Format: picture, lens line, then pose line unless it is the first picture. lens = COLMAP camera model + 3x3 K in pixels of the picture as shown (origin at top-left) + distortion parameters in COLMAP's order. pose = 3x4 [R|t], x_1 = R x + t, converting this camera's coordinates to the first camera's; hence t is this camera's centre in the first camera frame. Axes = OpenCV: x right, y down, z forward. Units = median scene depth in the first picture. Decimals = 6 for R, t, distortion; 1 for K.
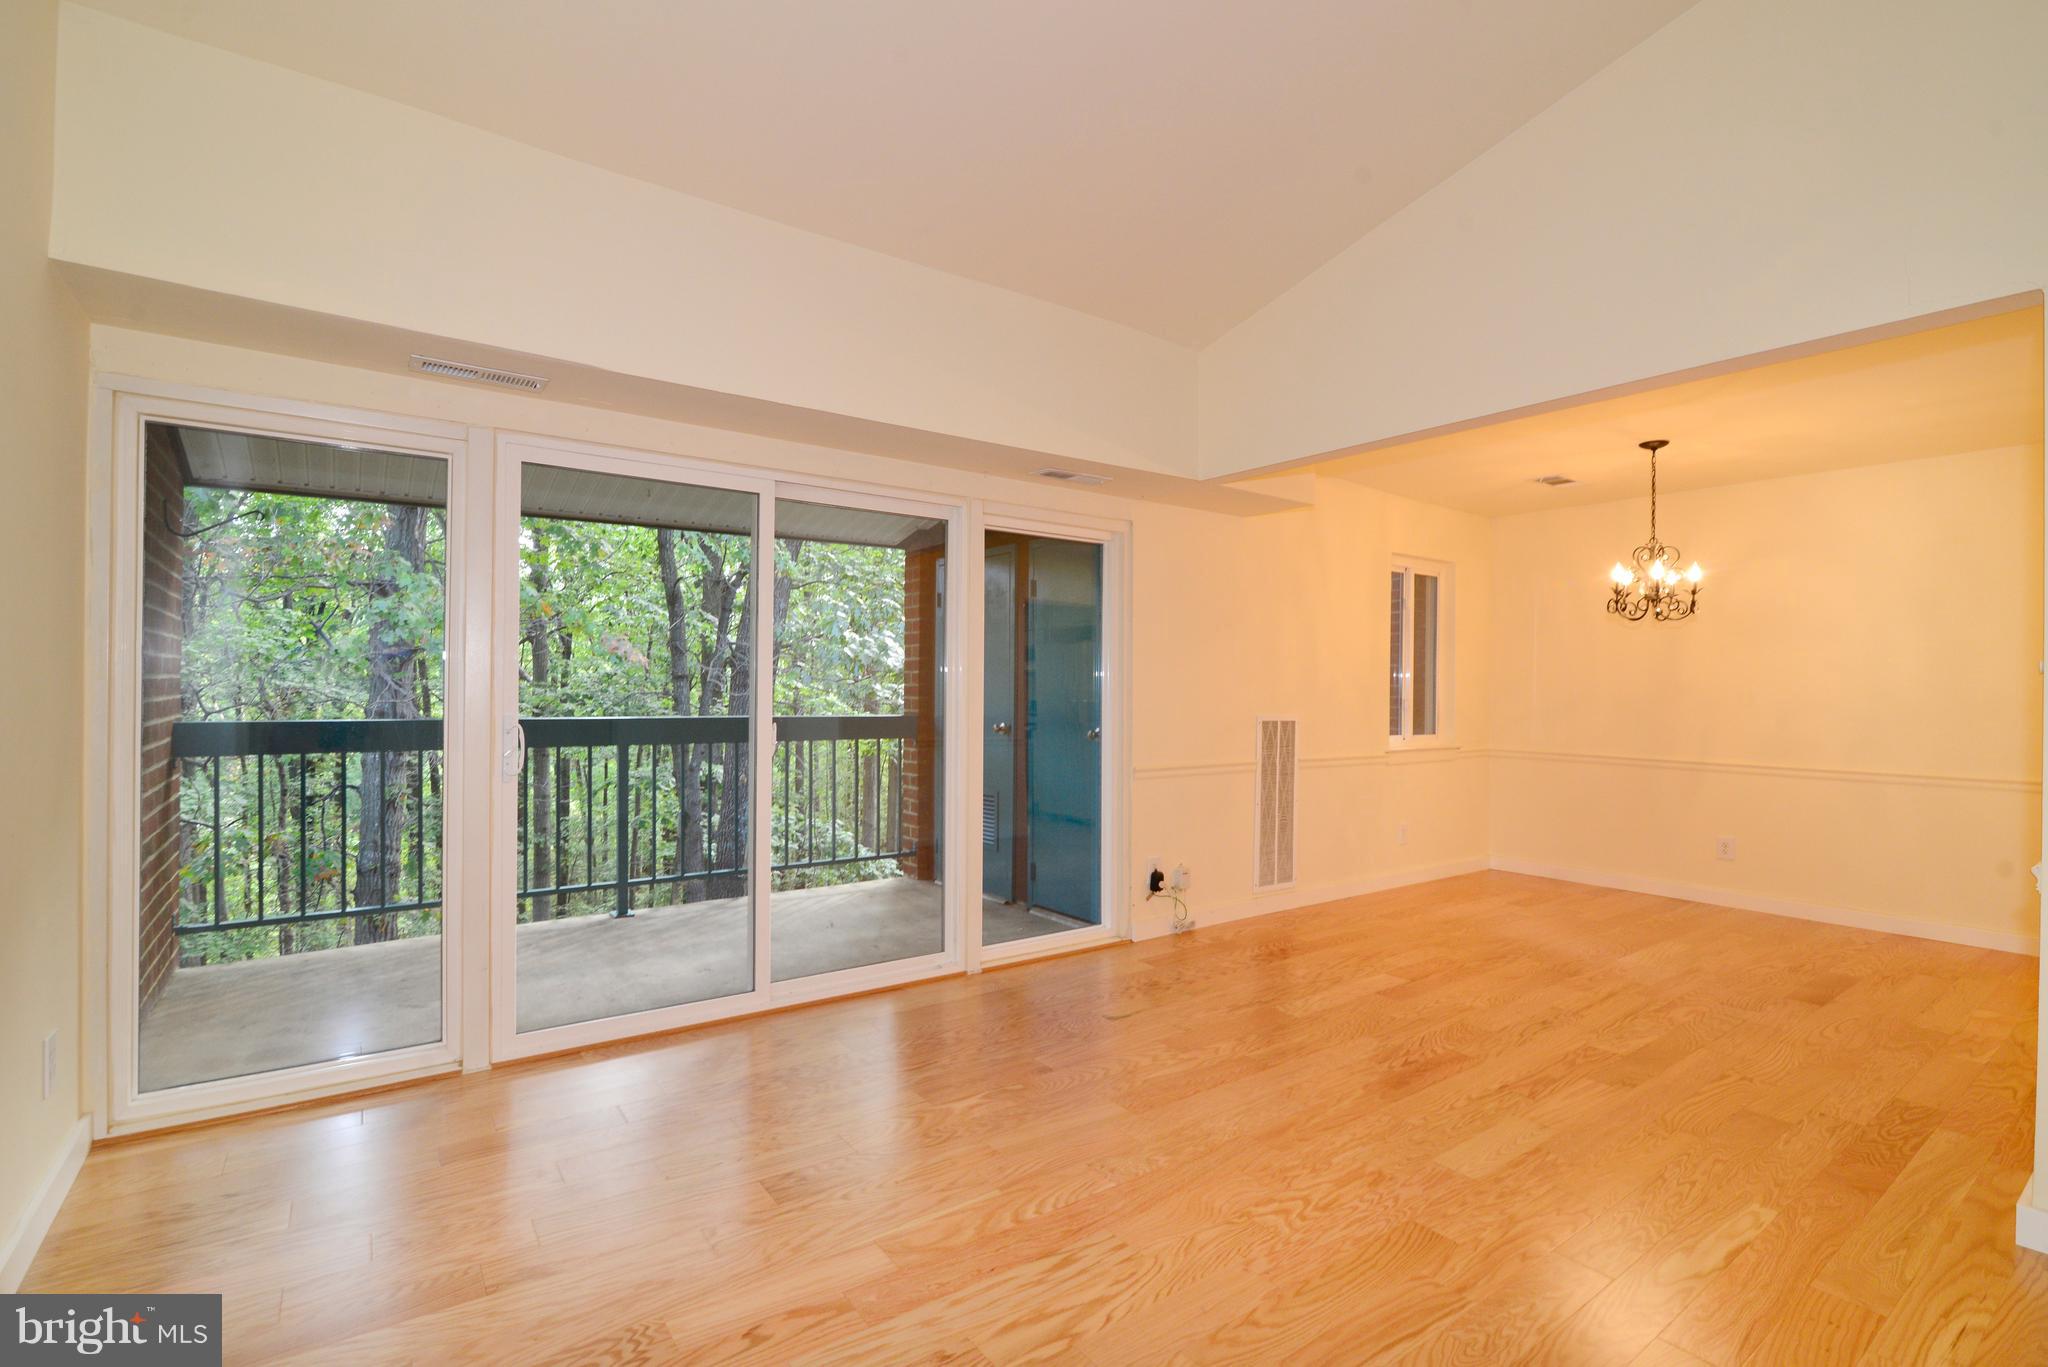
lens RADIAL K [[925.1, 0, 1014.2], [0, 925.1, 686.5], [0, 0, 1]] dist [-0.019601, -0.000727]
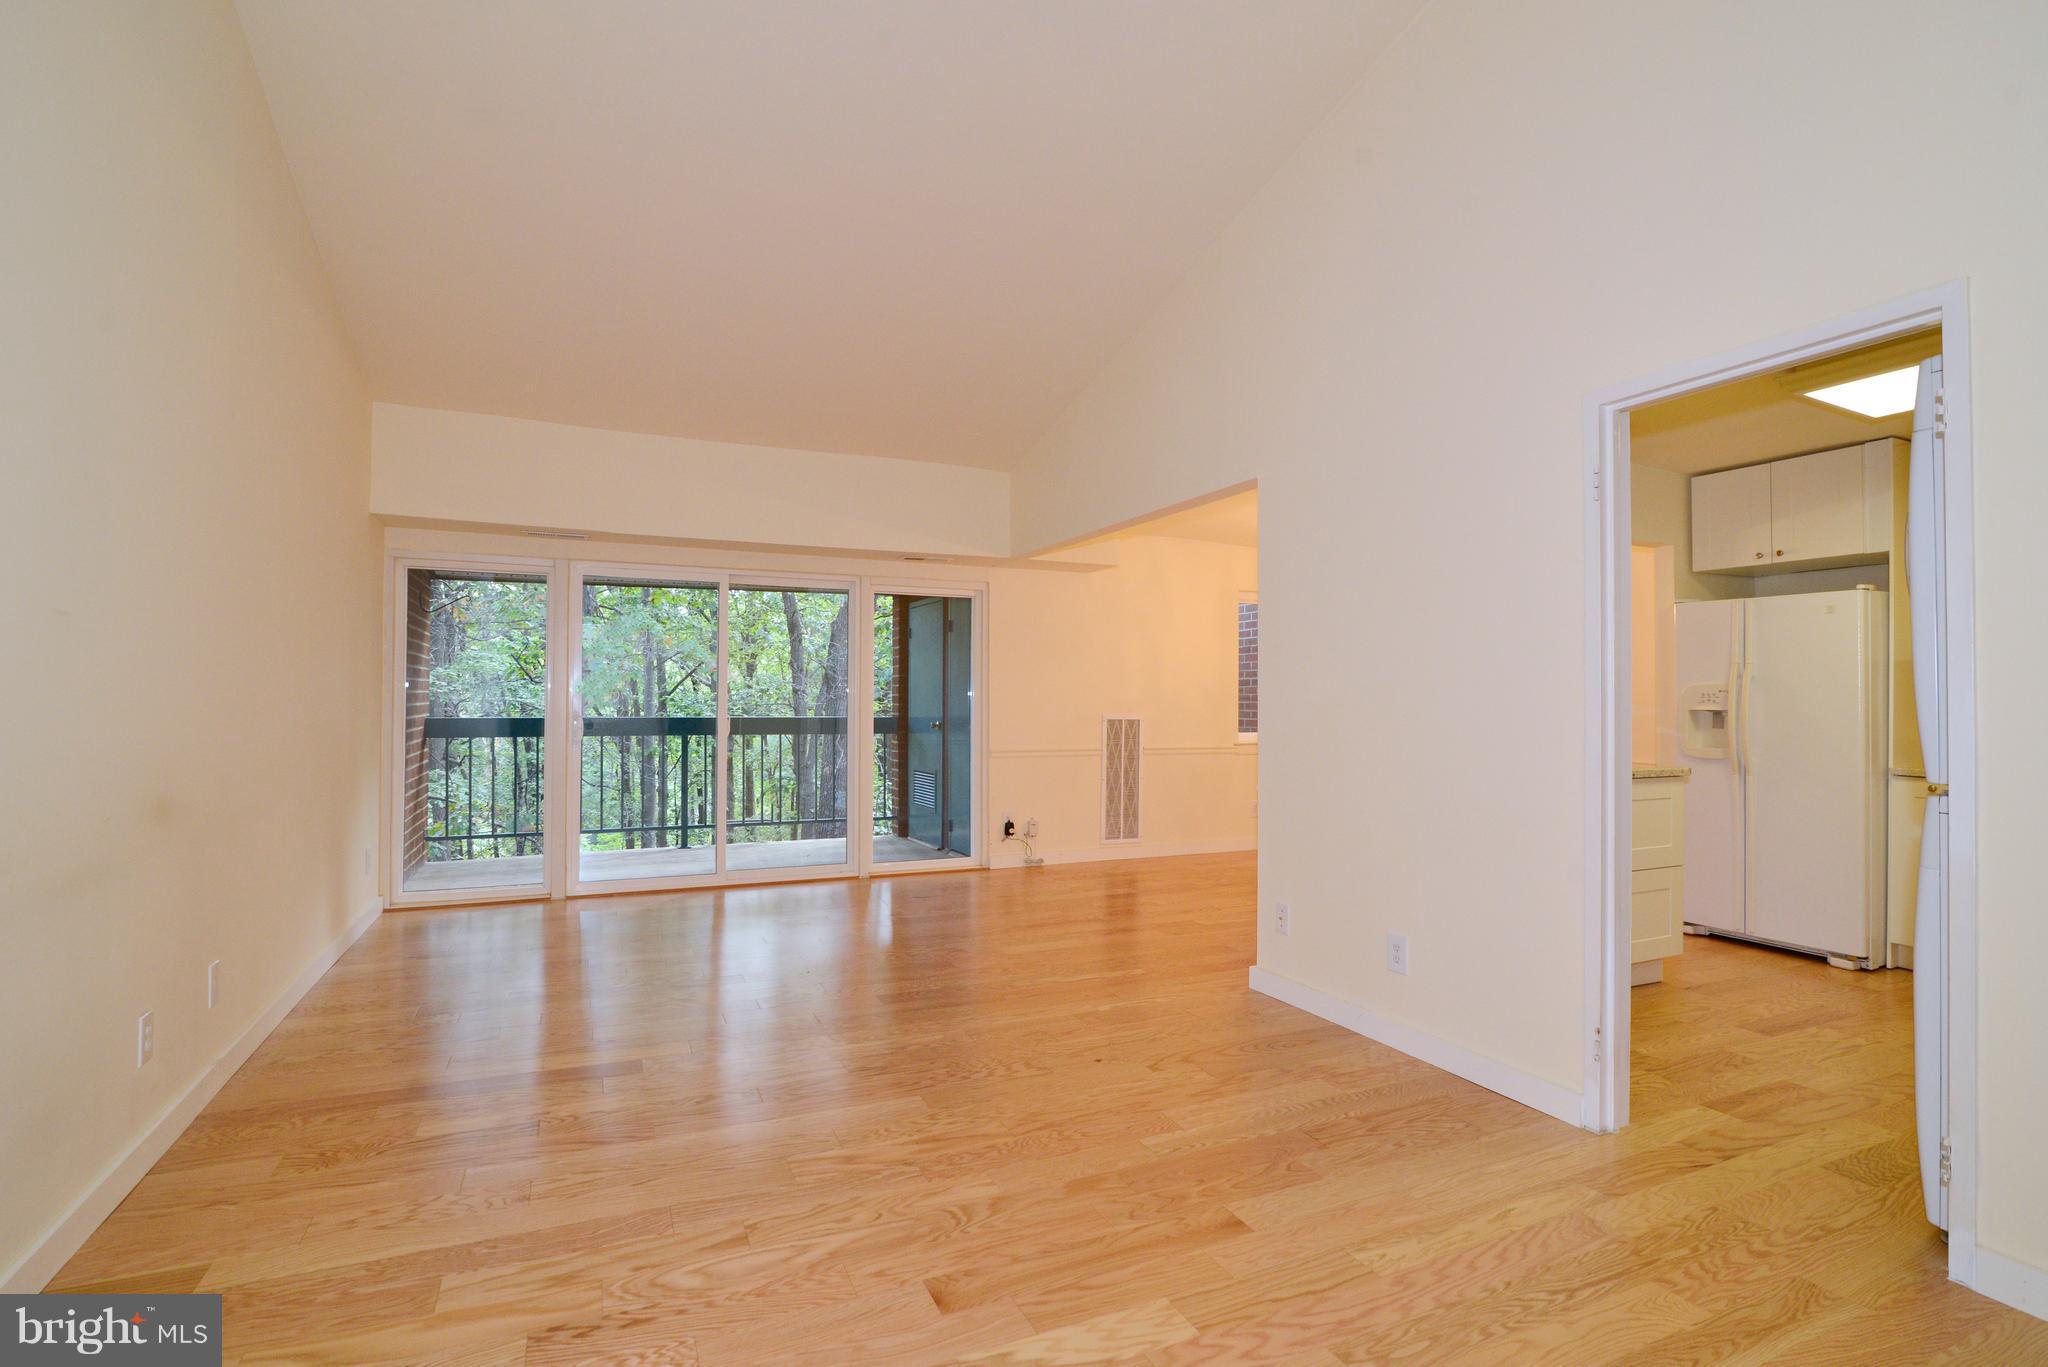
lens RADIAL K [[965.5, 0, 1024.0], [0, 965.5, 683.5], [0, 0, 1]] dist [-0.015511, -0.000579]
pose [[0.981439, -0.005858, -0.191685, 0.477300], [0.003603, 0.999920, -0.012109, 0.000680], [0.191741, 0.011193, 0.981382, -0.497500]]
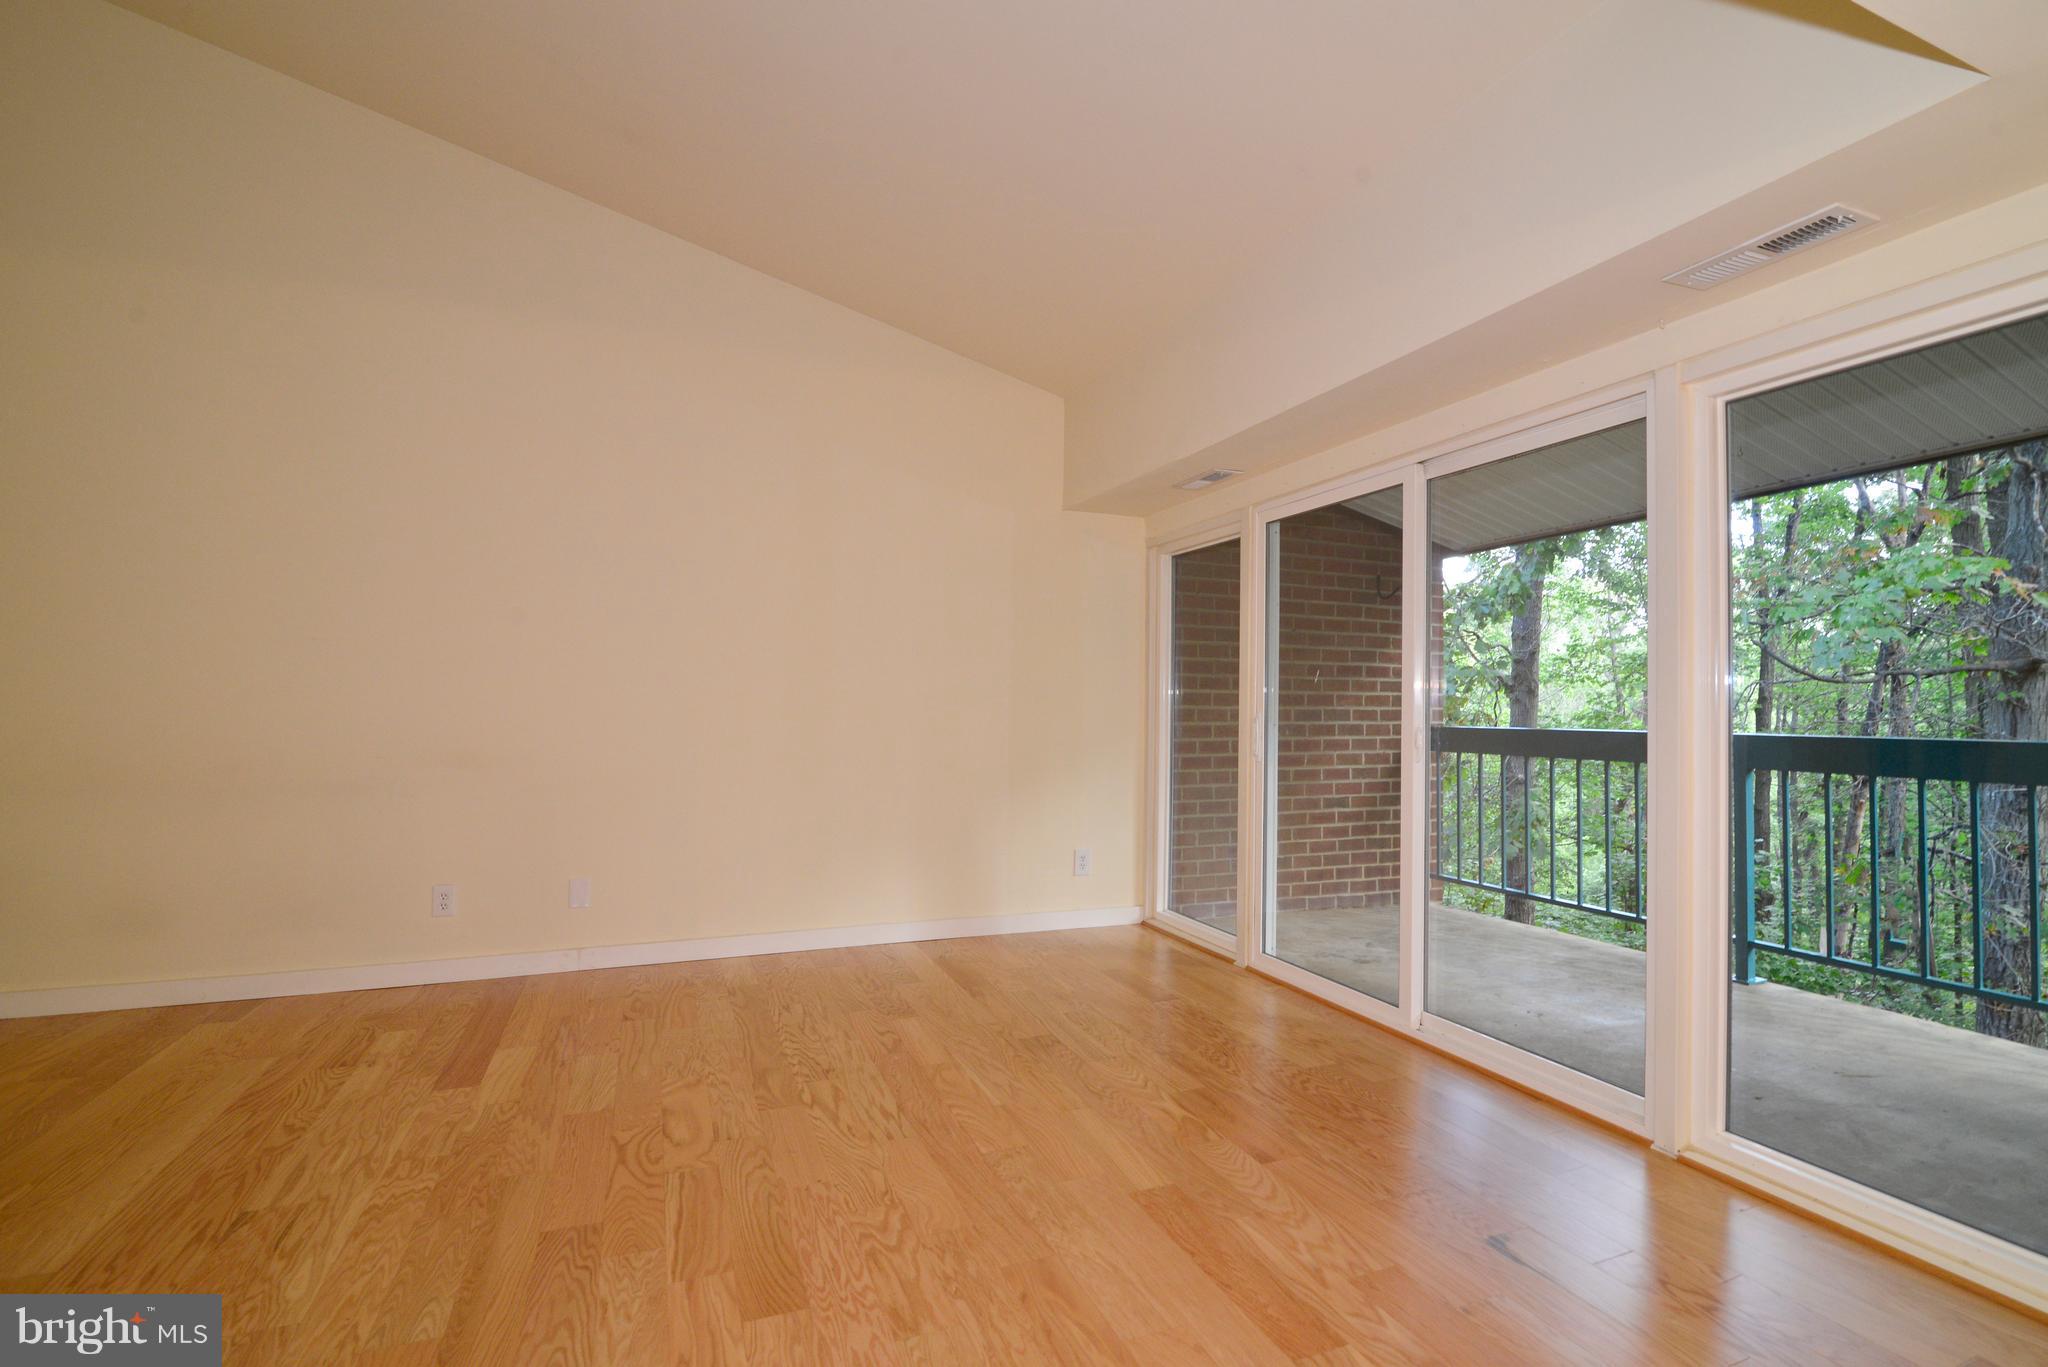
lens RADIAL K [[965.5, 0, 1024.0], [0, 965.5, 683.5], [0, 0, 1]] dist [-0.015511, -0.000579]
pose [[-0.249566, -0.036559, -0.967667, 0.580102], [-0.010050, 0.999331, -0.035163, 0.030786], [0.968306, 0.000950, -0.249767, 0.662409]]
